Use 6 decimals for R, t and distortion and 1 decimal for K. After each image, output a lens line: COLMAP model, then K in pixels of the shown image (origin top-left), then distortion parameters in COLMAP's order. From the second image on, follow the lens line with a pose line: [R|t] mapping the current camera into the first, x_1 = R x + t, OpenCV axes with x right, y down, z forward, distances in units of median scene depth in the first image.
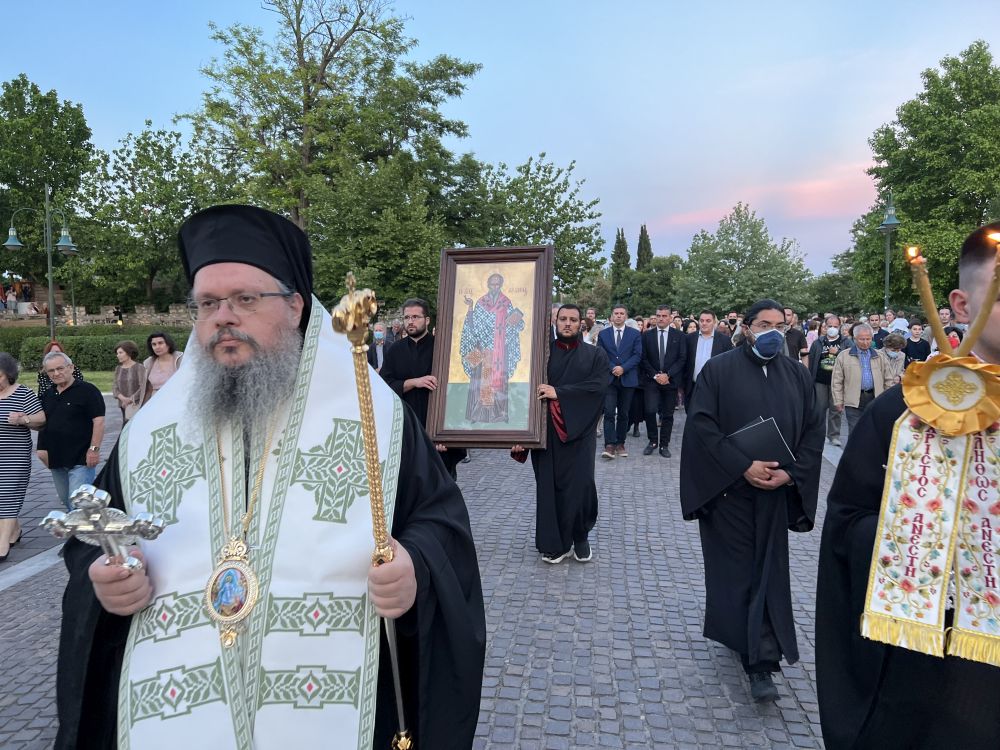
lens RADIAL K [[750.1, 0, 500.0], [0, 750.1, 375.0], [0, 0, 1]] dist [0.048527, -0.057261]
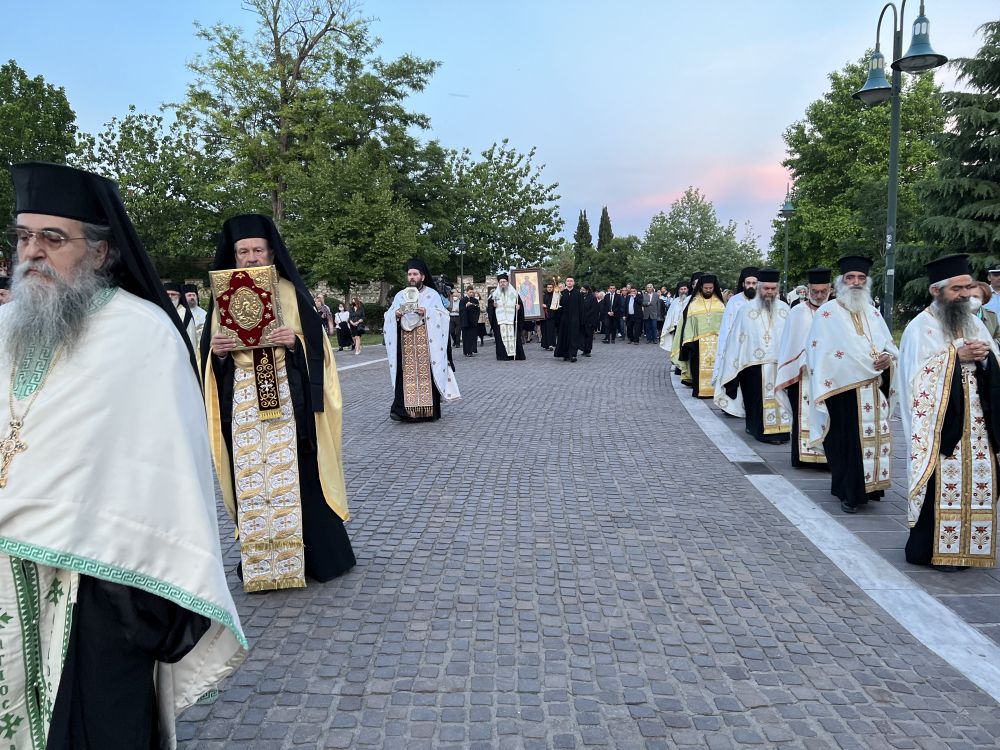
lens RADIAL K [[744.9, 0, 501.0], [0, 744.9, 372.9], [0, 0, 1]] dist [0.052267, -0.059492]
pose [[0.999423, -0.000800, 0.033954, 0.021620], [-0.000024, 0.999705, 0.024277, 0.016757], [-0.033963, -0.024263, 0.999129, -0.104831]]
